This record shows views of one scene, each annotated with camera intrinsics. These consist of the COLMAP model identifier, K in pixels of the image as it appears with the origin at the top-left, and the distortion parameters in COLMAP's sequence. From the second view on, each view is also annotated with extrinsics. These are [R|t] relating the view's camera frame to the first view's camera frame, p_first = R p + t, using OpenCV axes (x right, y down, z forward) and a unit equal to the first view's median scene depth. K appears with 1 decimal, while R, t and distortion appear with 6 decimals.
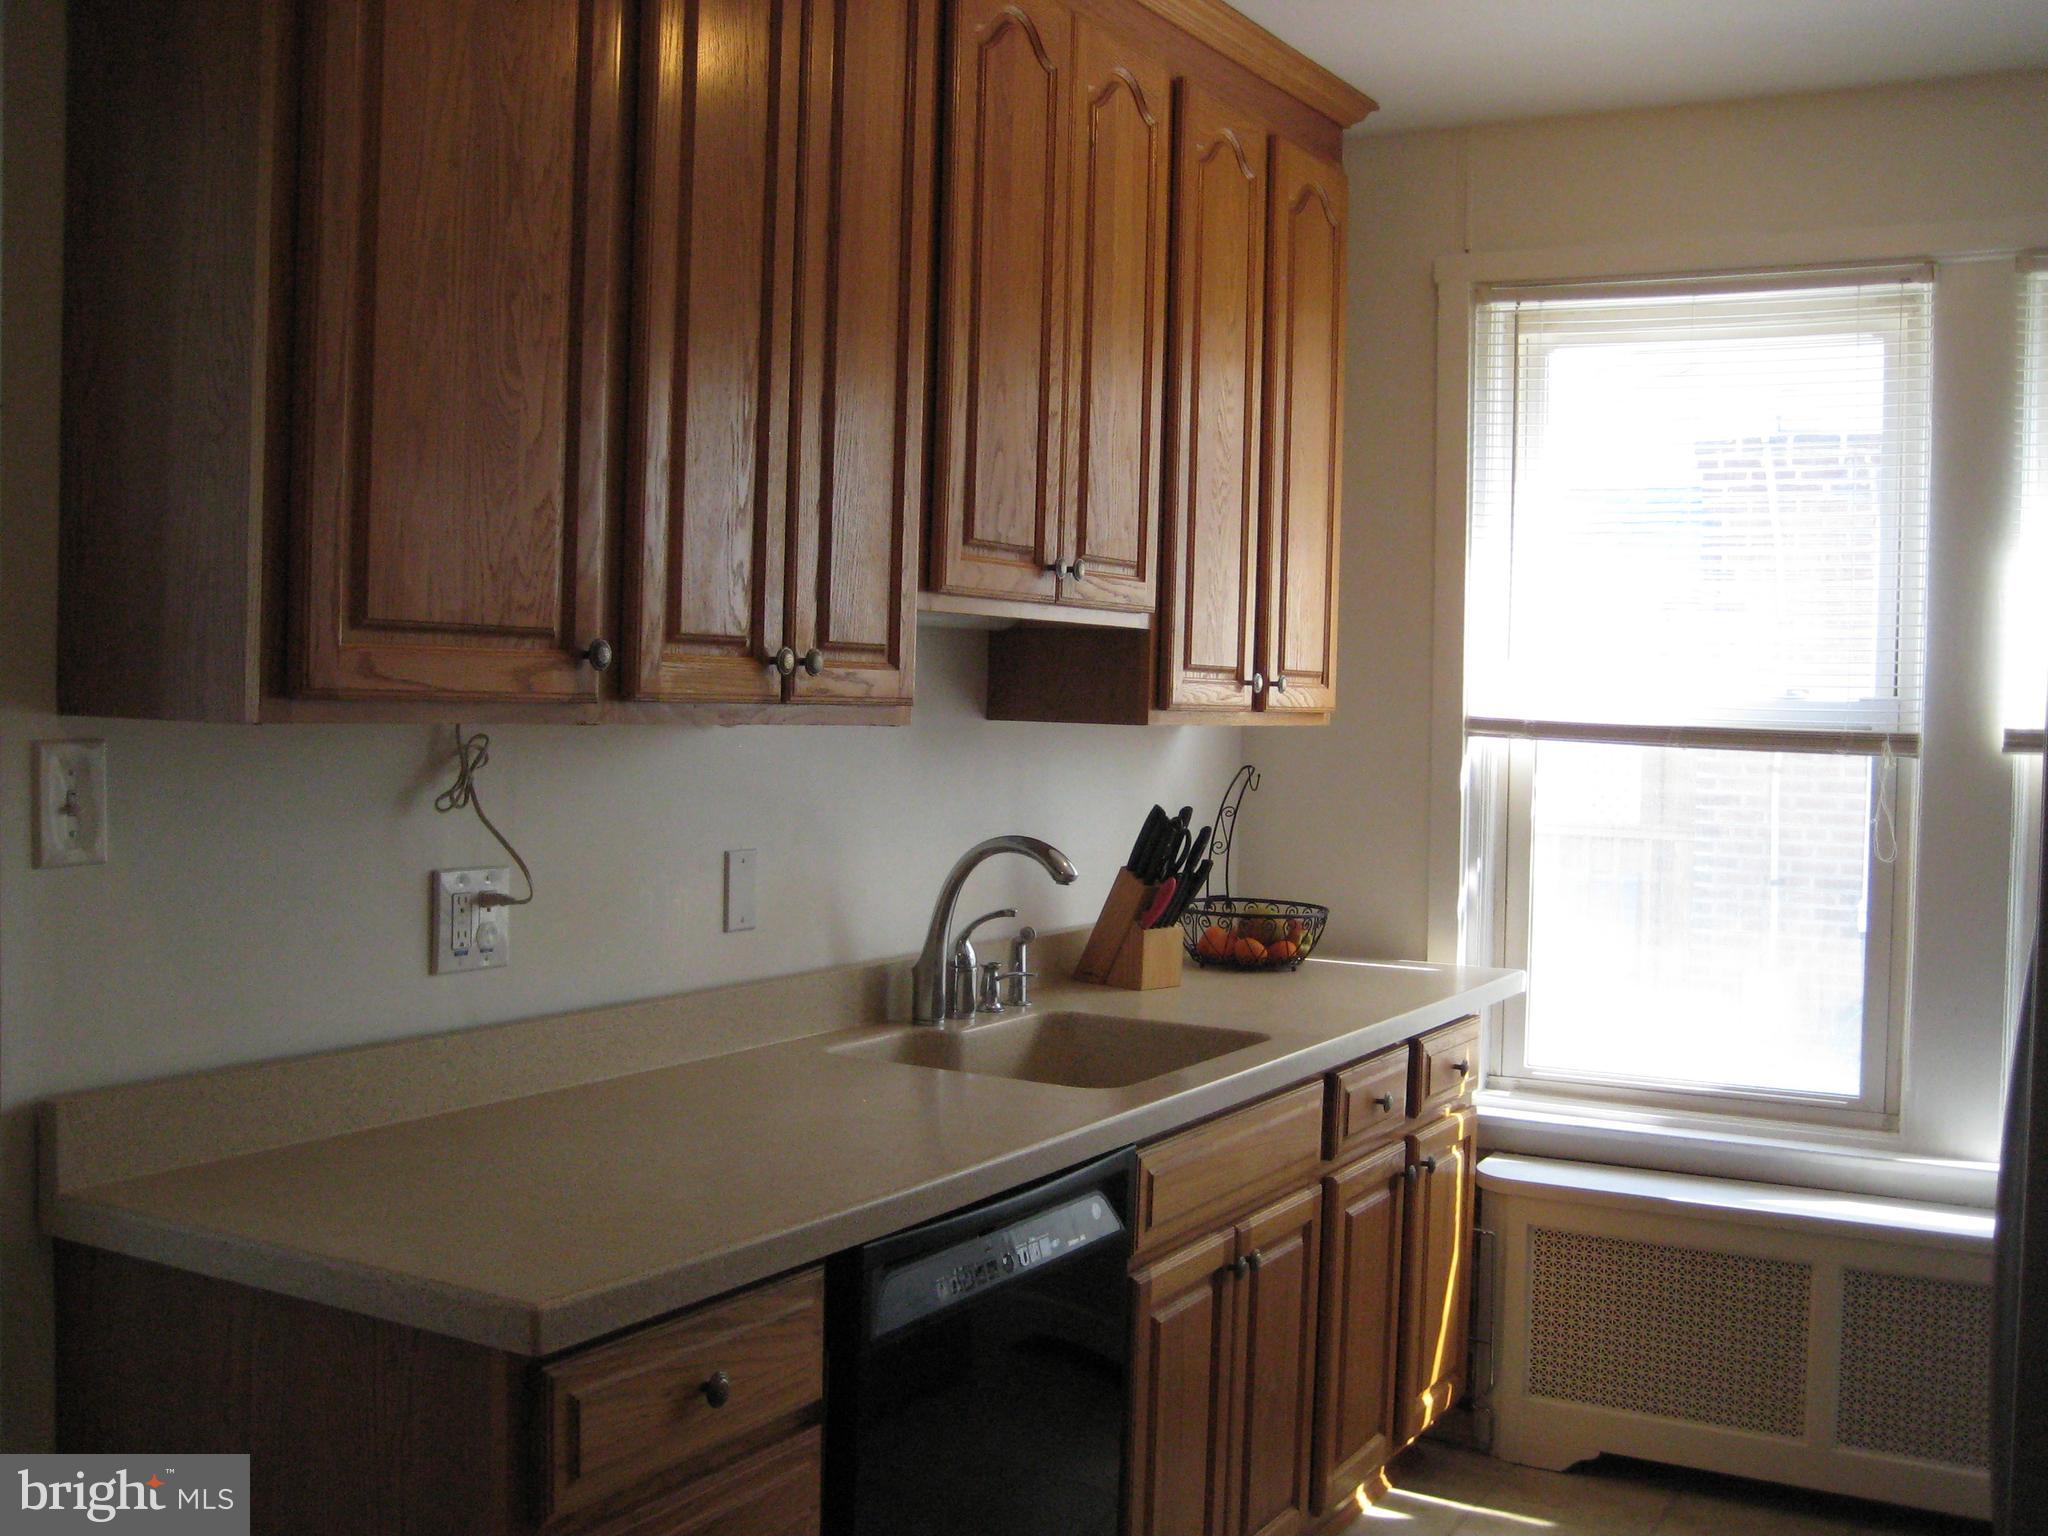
lens RADIAL K [[2133.0, 0, 1024.0], [0, 2133.0, 768.0], [0, 0, 1]] dist [-0.161841, 0.205725]
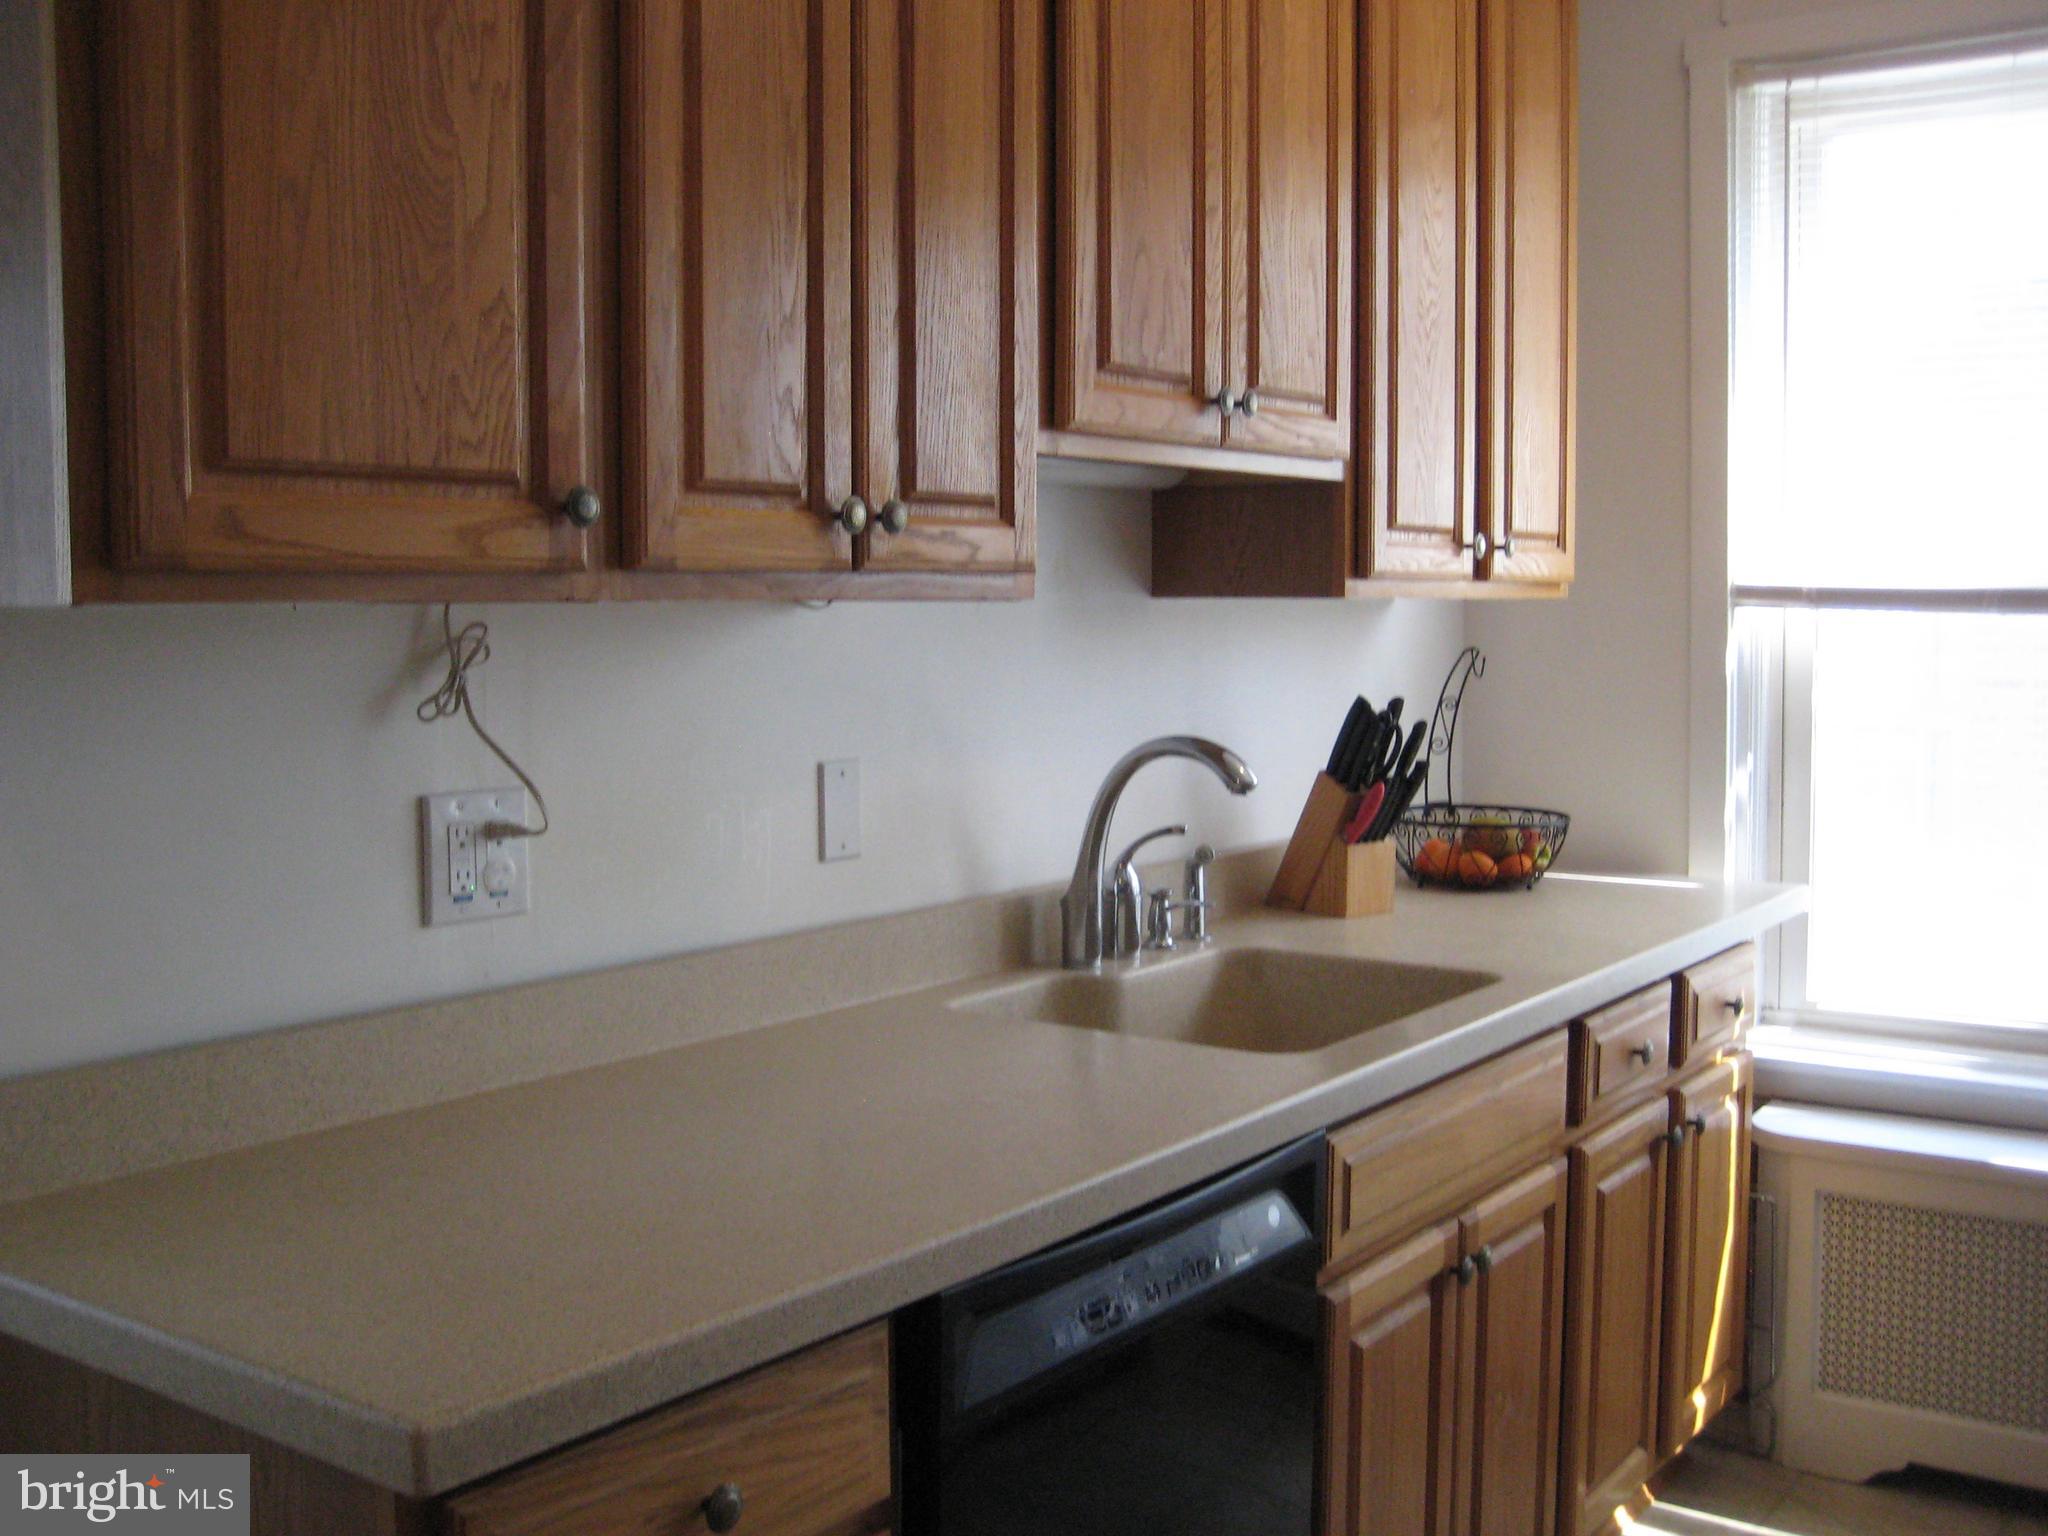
lens RADIAL K [[2133.0, 0, 1024.0], [0, 2133.0, 768.0], [0, 0, 1]] dist [-0.161841, 0.205725]
pose [[0.993917, -0.019984, -0.108300, 0.024808], [0.024768, 0.998768, 0.043008, 0.007687], [0.107307, -0.045429, 0.993187, 0.189350]]
